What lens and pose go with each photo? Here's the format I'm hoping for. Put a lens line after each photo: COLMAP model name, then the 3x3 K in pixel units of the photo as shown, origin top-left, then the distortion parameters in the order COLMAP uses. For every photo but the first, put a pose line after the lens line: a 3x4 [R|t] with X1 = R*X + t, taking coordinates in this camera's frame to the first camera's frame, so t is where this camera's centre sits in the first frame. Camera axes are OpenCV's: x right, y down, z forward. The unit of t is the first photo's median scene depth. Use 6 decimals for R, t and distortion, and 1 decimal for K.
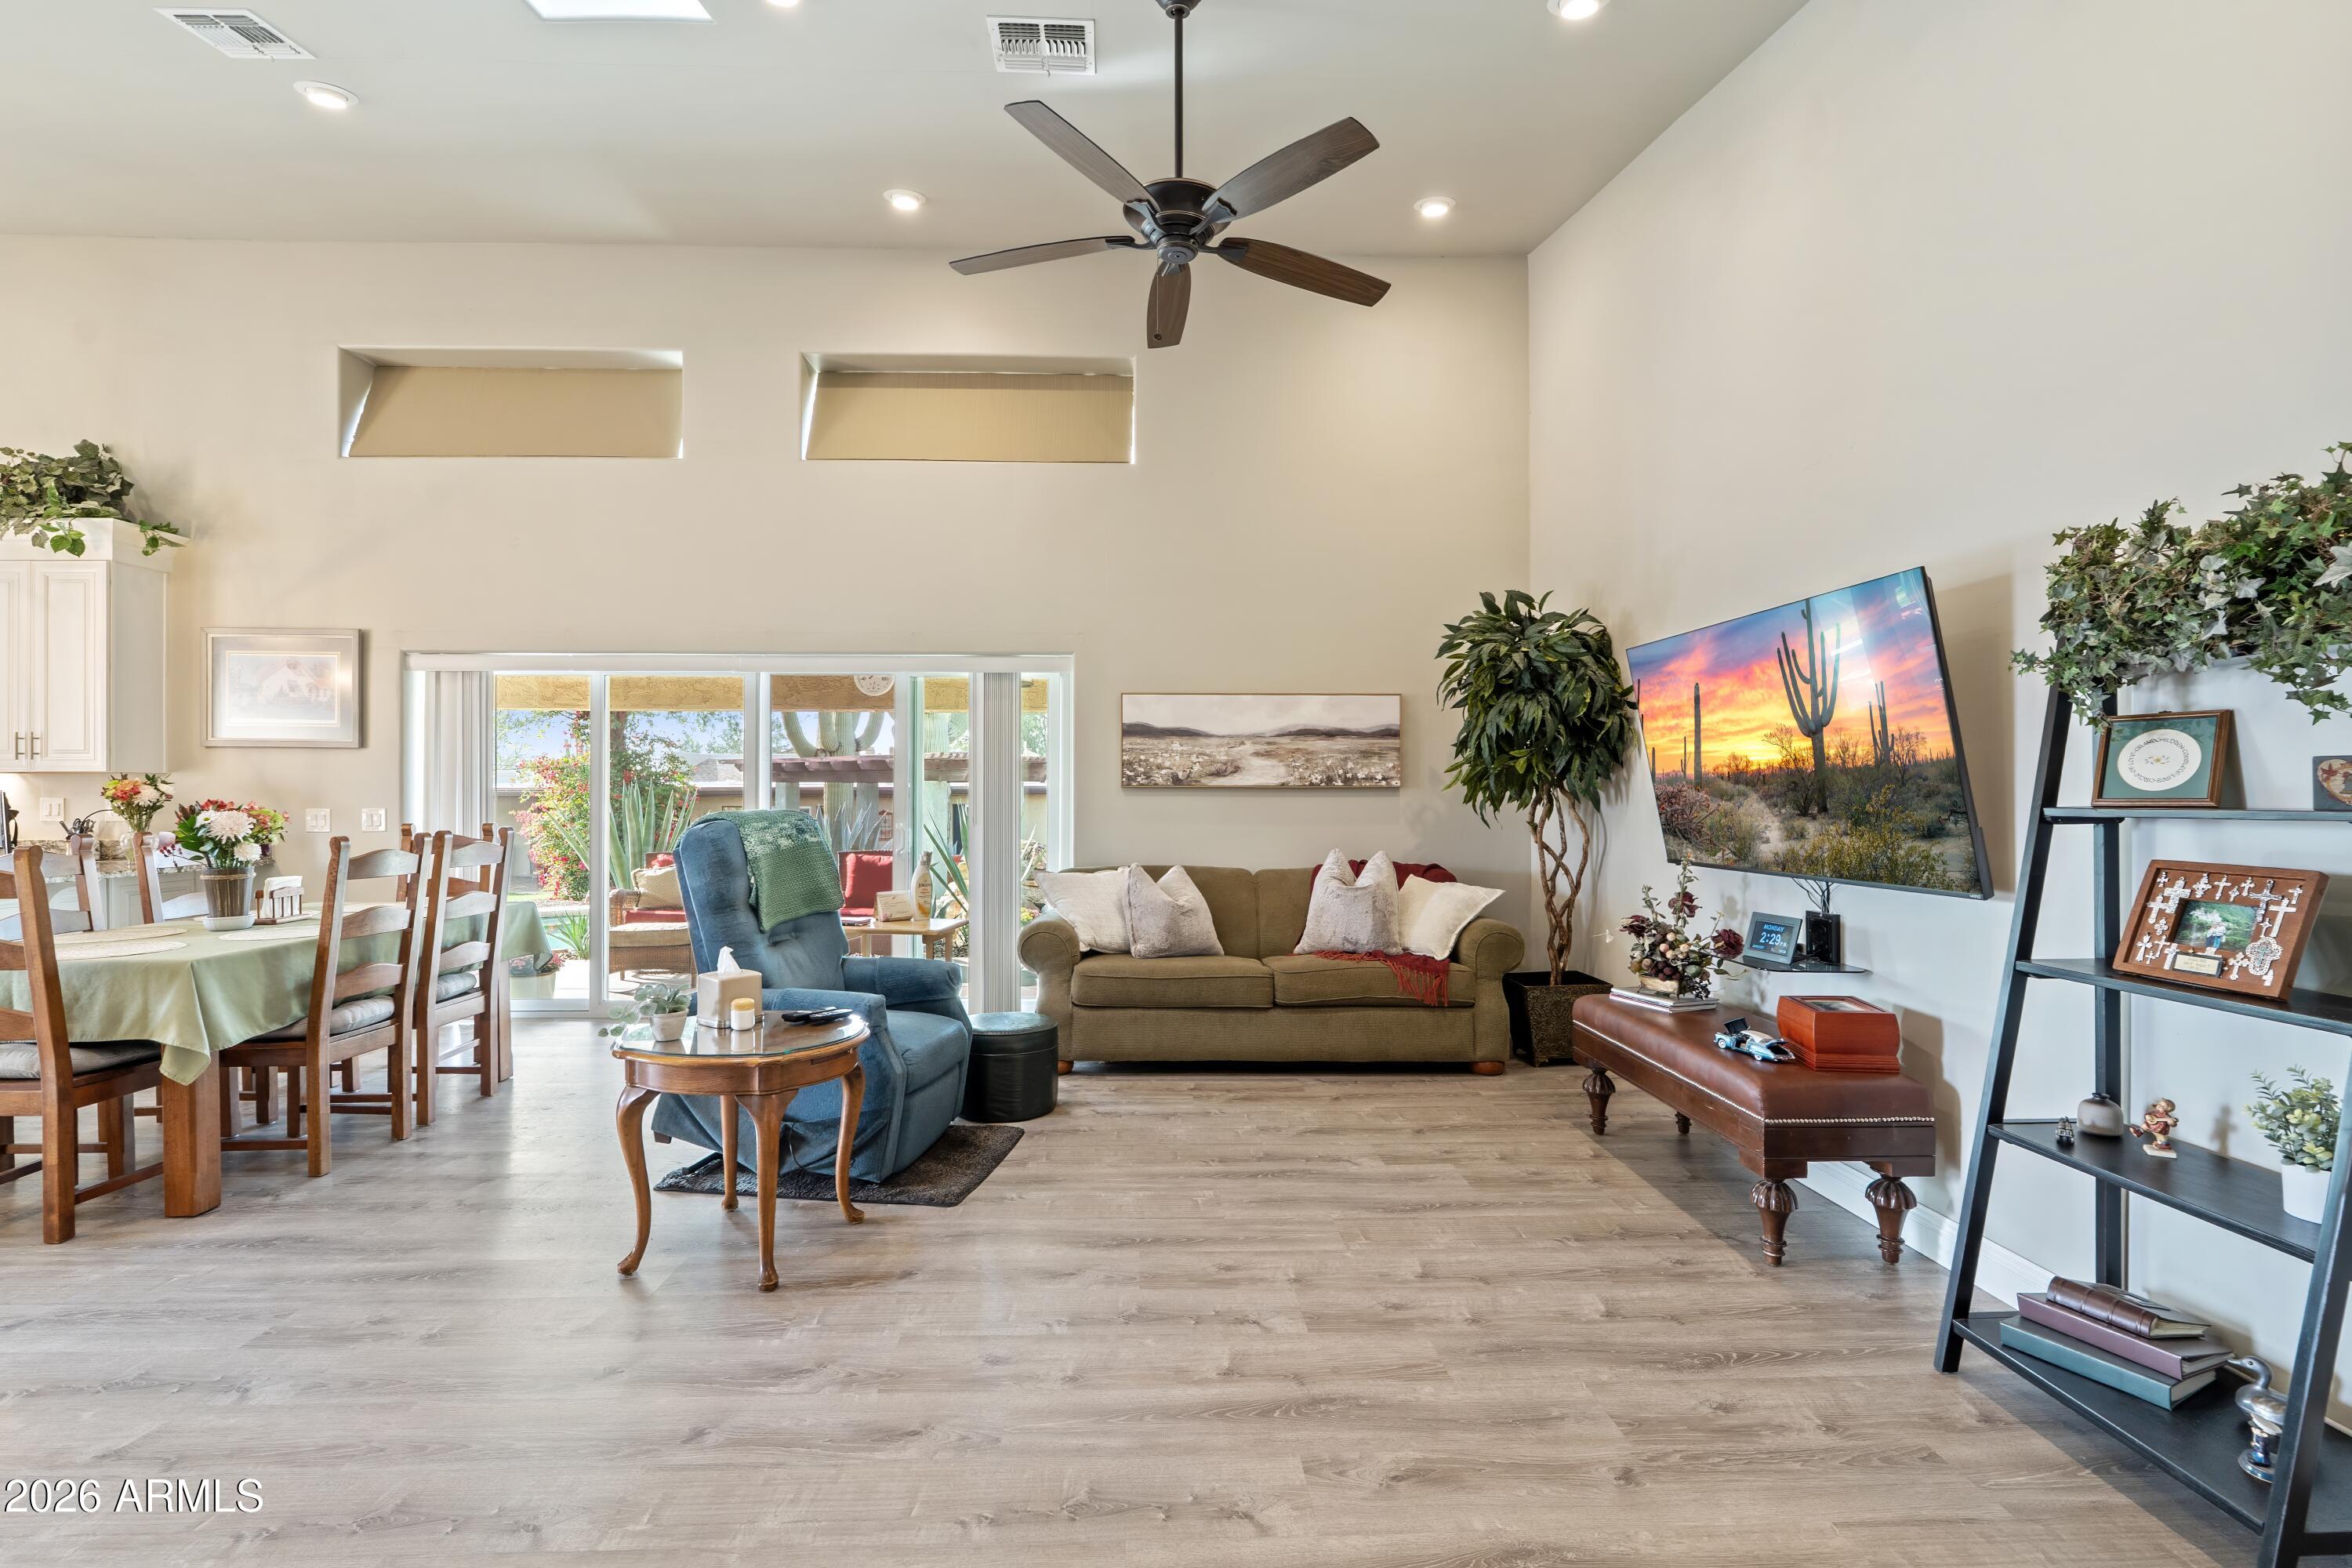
lens RADIAL K [[1054.0, 0, 1166.8], [0, 1054.0, 788.4], [0, 0, 1]] dist [-0.007248, 0.000249]
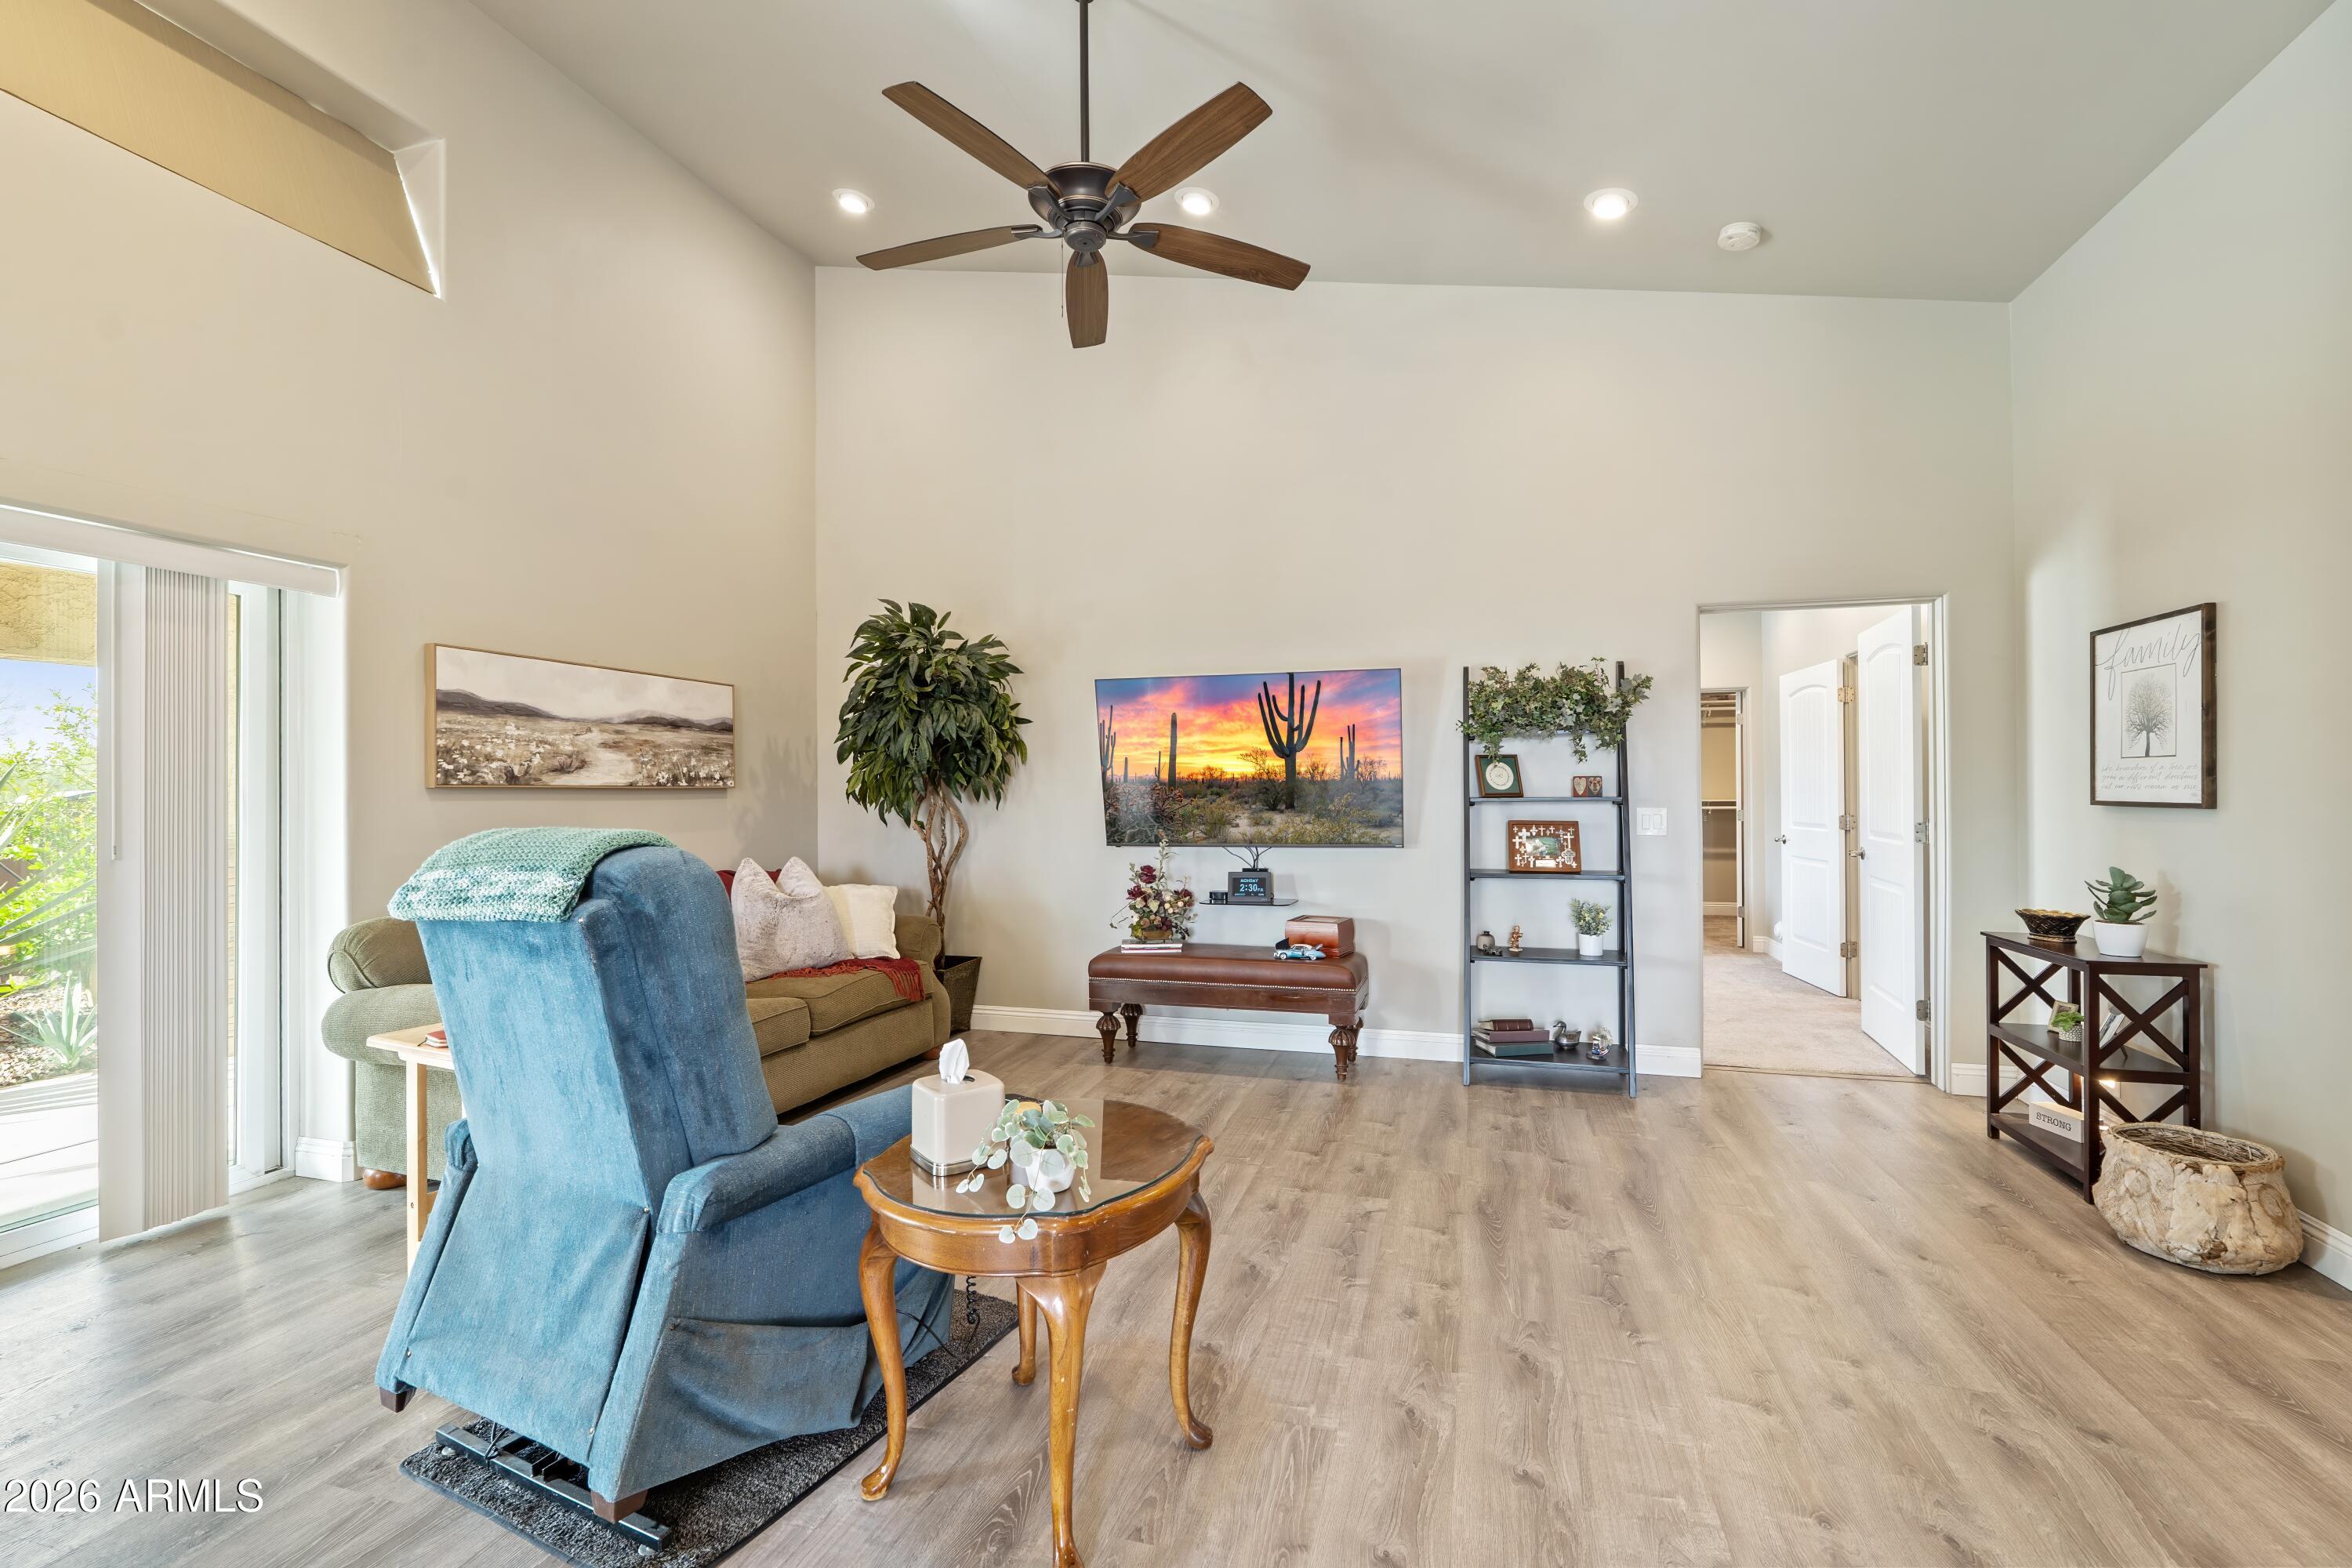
lens RADIAL K [[1054.0, 0, 1166.3], [0, 1054.0, 783.7], [0, 0, 1]] dist [-0.007248, 0.000249]
pose [[0.306554, 0.006066, 0.951834, -0.642613], [0.000345, 0.999979, -0.006484, 0.001332], [-0.951853, 0.002316, 0.306545, 0.454043]]
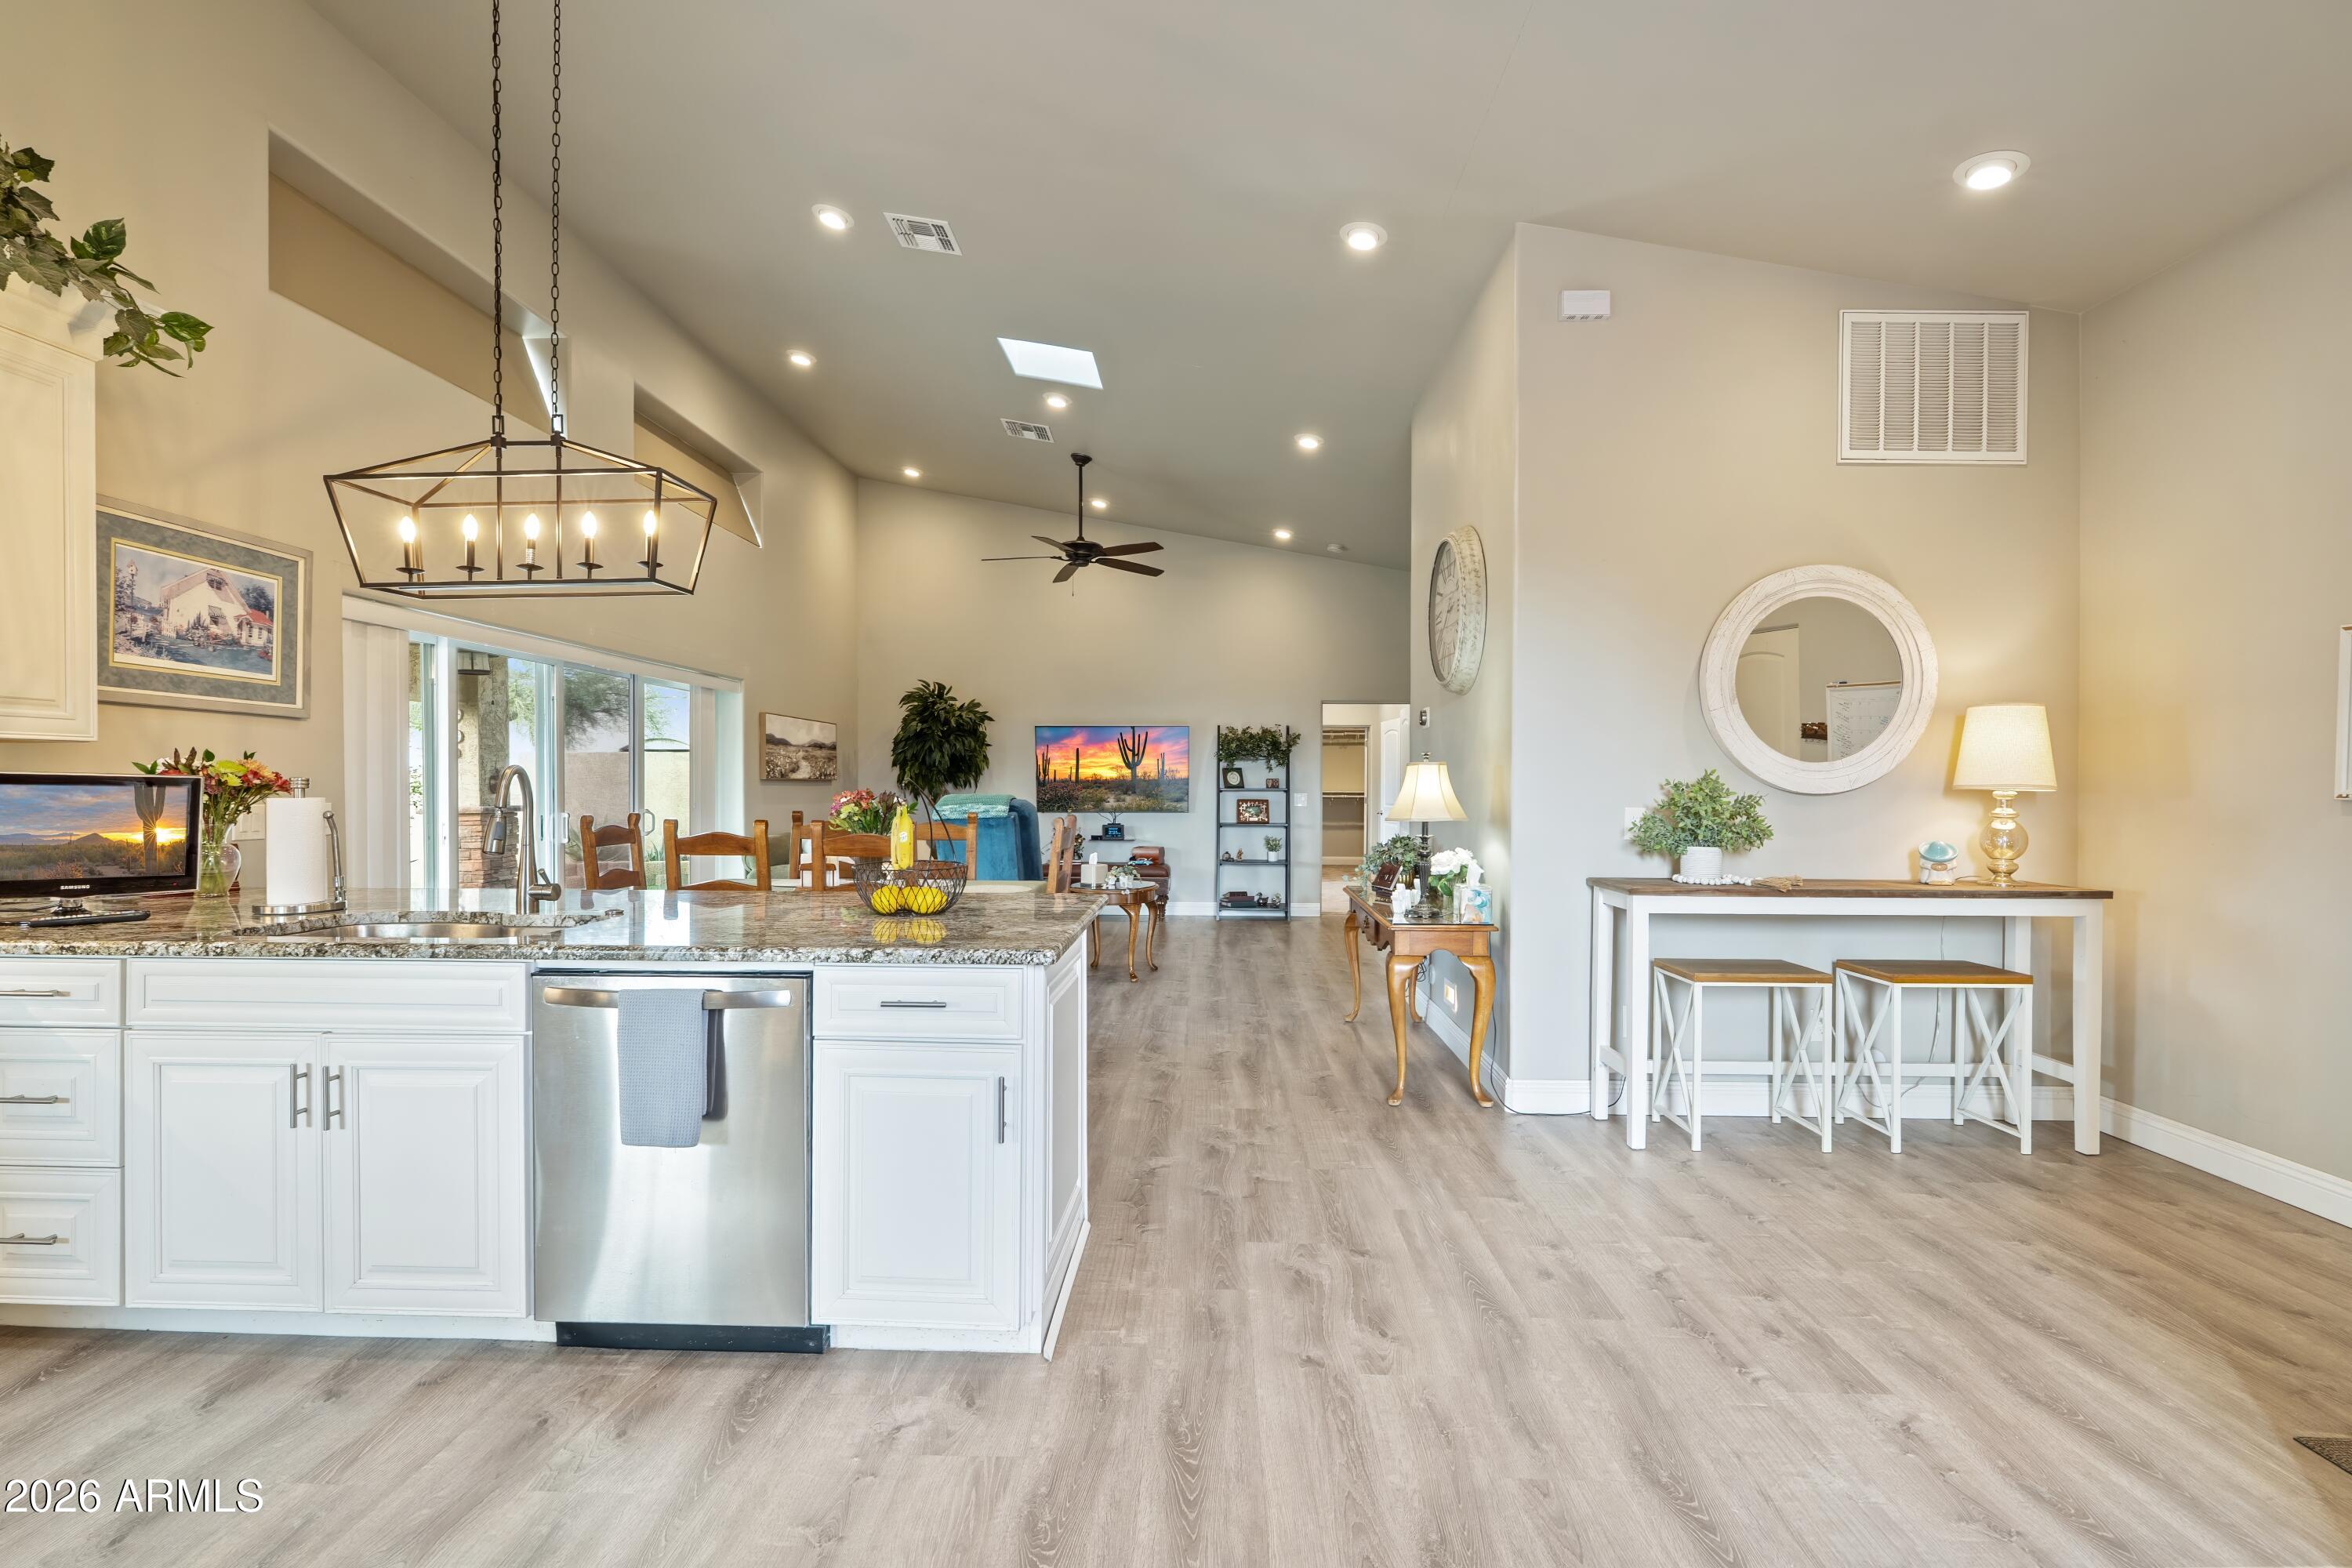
lens RADIAL K [[1054.0, 0, 1173.7], [0, 1054.0, 790.4], [0, 0, 1]] dist [-0.007248, 0.000249]
pose [[0.067894, -0.004107, 0.997684, -1.736014], [-0.009001, 0.999948, 0.004729, 0.003078], [-0.997652, -0.009301, 0.067853, 0.435031]]
